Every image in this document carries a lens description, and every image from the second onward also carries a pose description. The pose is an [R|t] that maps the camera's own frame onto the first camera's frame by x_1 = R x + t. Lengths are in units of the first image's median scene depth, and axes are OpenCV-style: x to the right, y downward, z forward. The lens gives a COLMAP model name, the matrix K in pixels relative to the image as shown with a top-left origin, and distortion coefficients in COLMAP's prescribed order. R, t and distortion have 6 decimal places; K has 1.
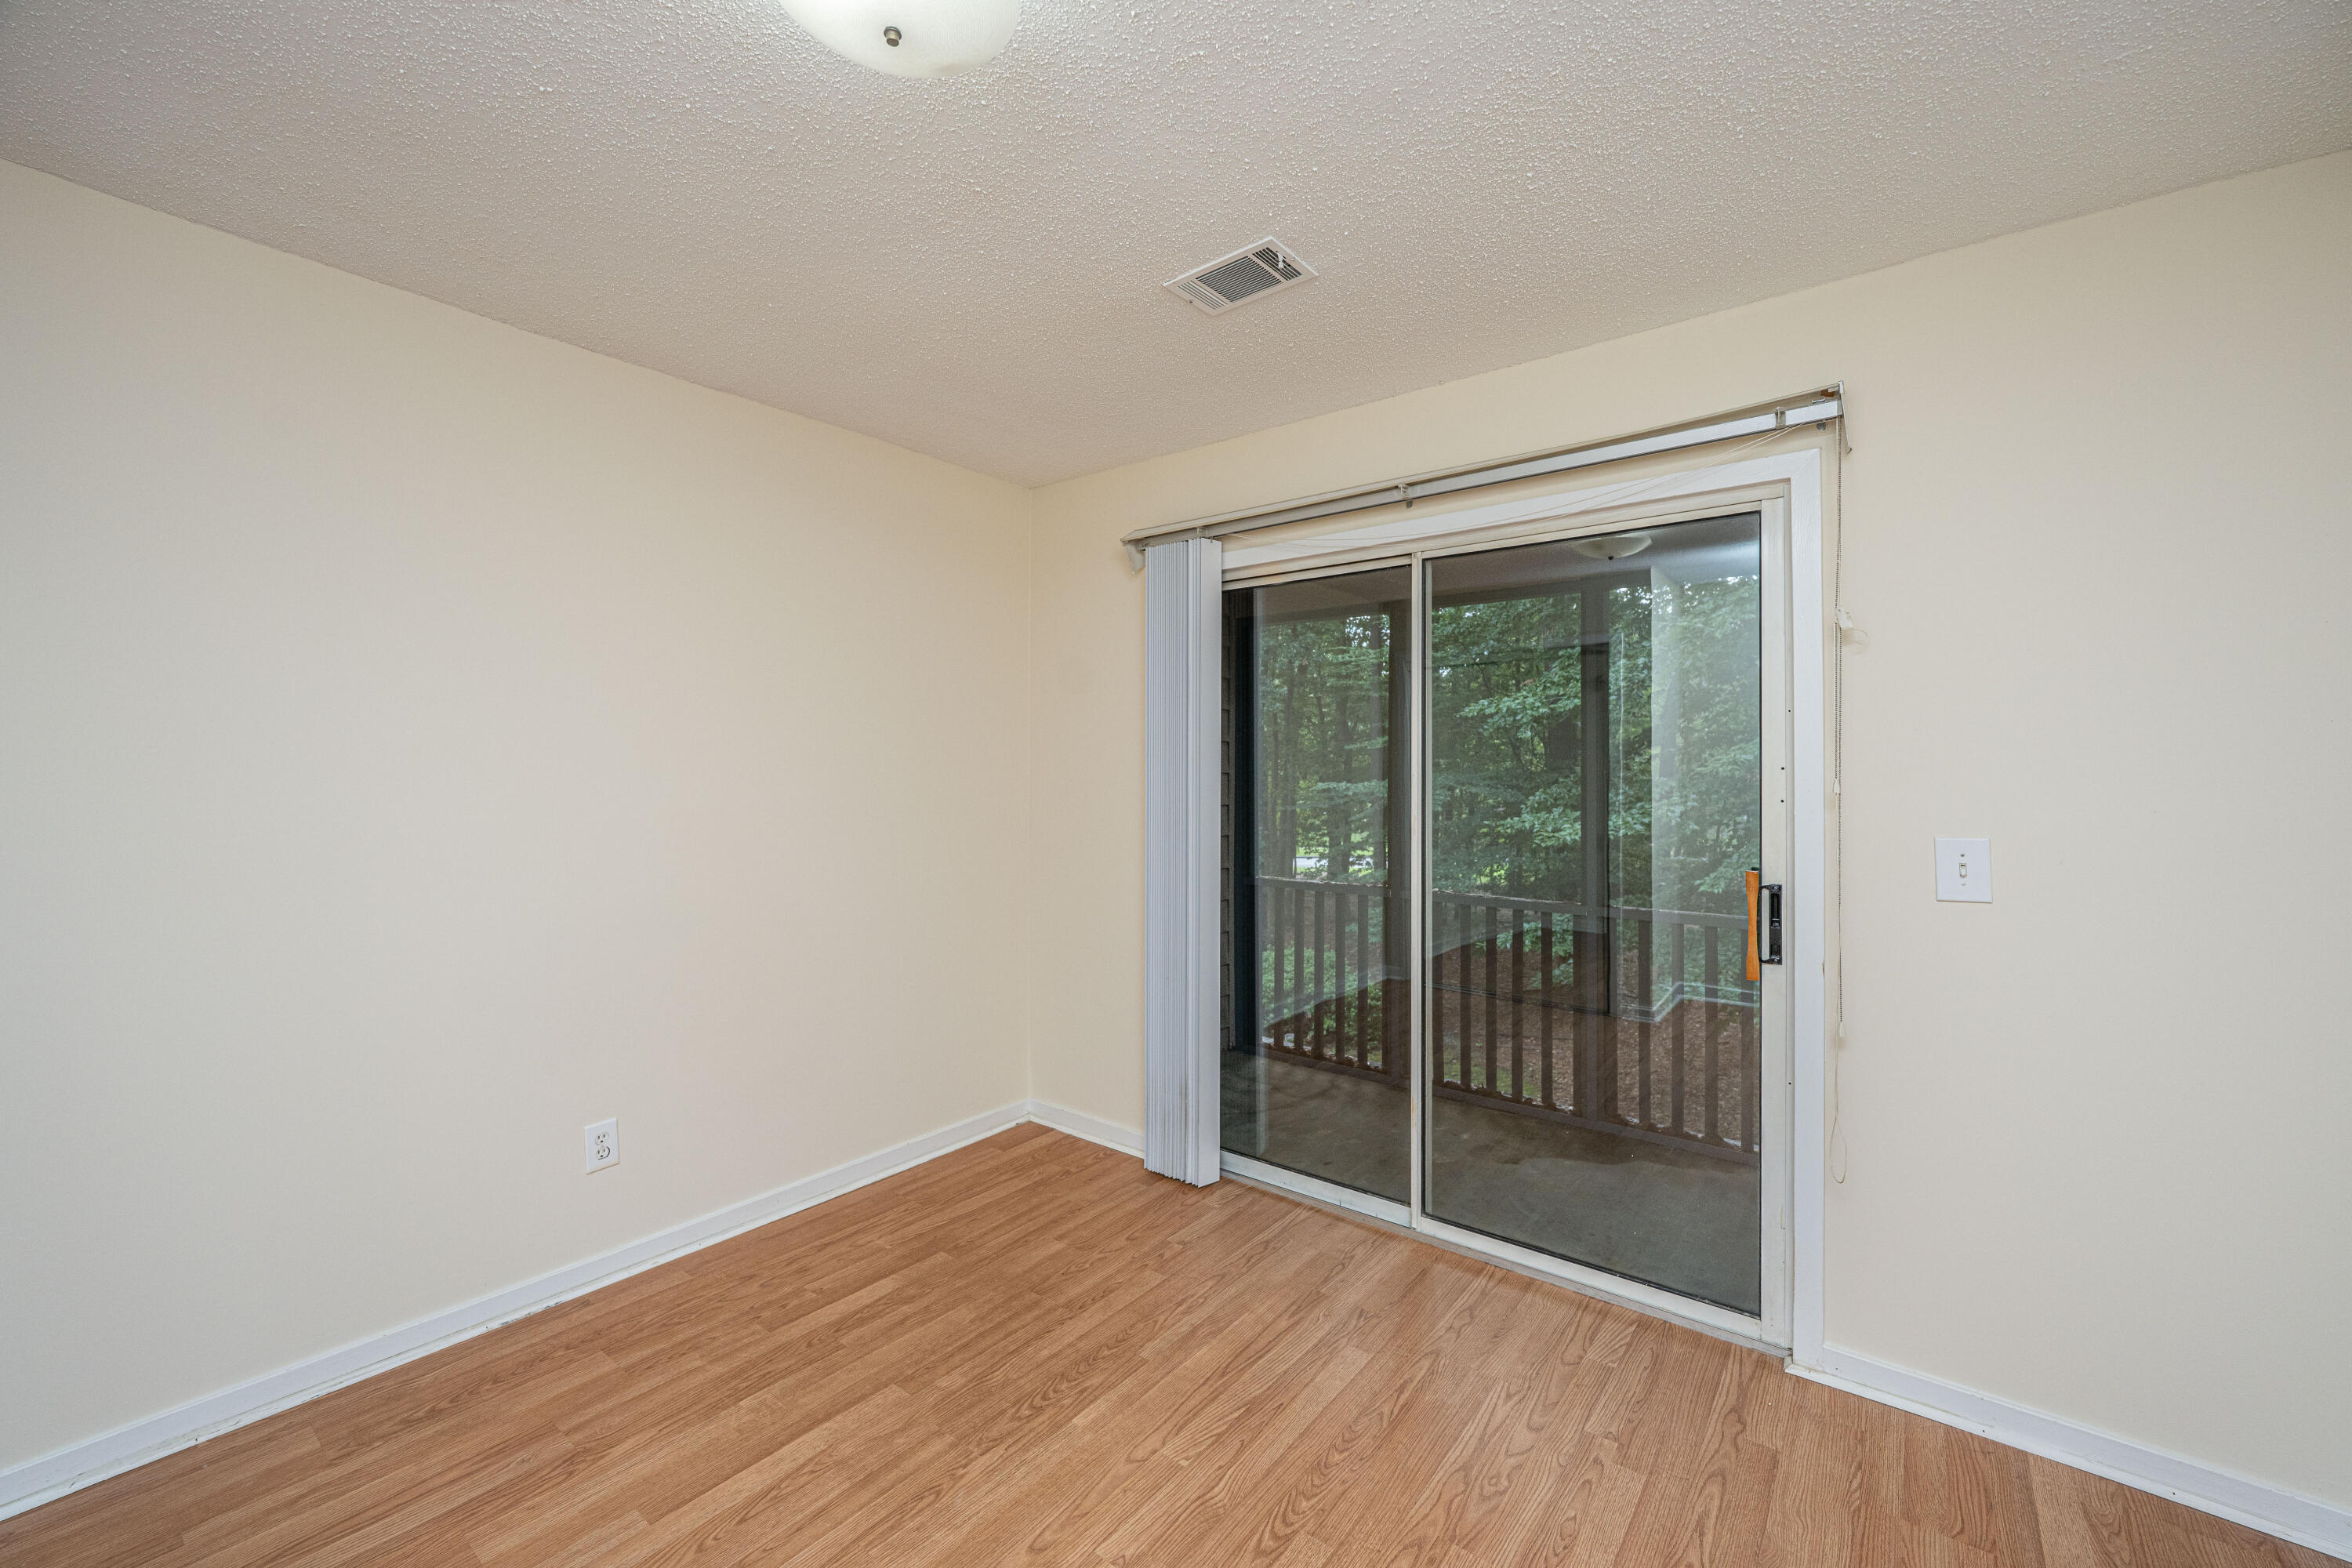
lens RADIAL K [[958.2, 0, 1168.3], [0, 958.2, 766.3], [0, 0, 1]] dist [0.004100, 0.000152]
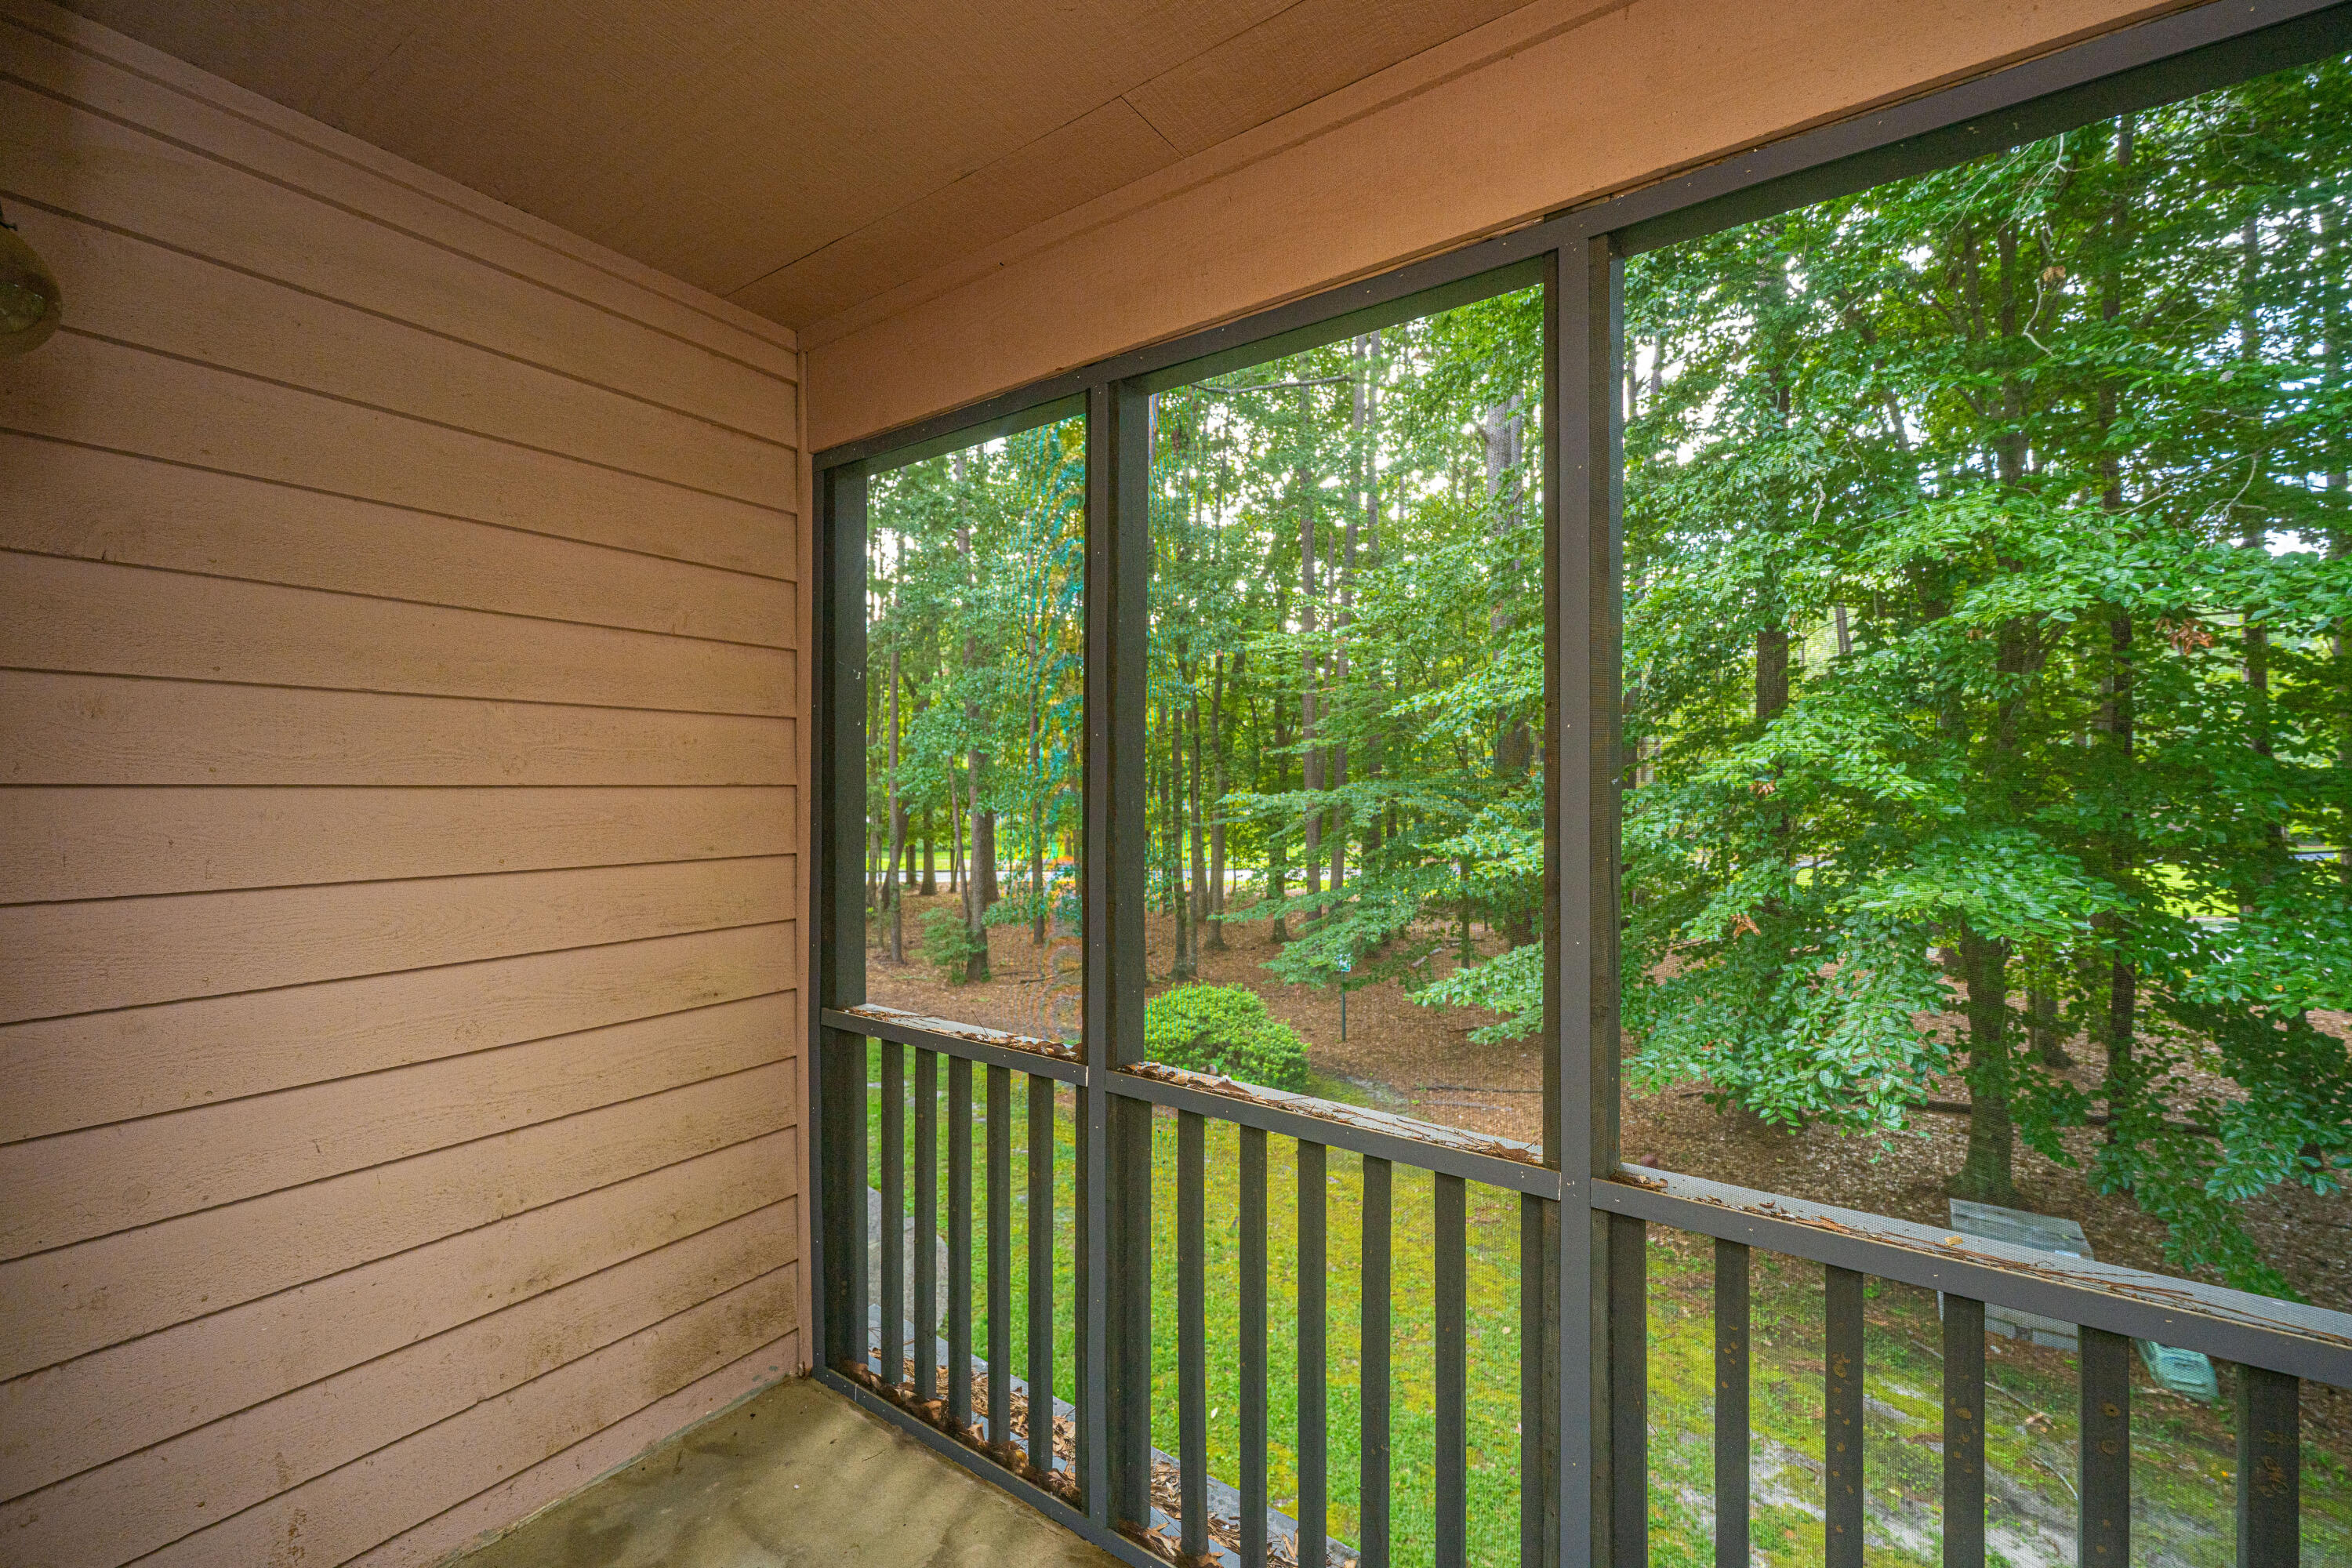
lens RADIAL K [[958.2, 0, 1165.5], [0, 958.2, 777.7], [0, 0, 1]] dist [0.004100, 0.000152]
pose [[0.999222, -0.001557, 0.039419, 0.072237], [0.001436, 0.999994, 0.003110, 0.000281], [-0.039424, -0.003051, 0.999218, 0.169188]]
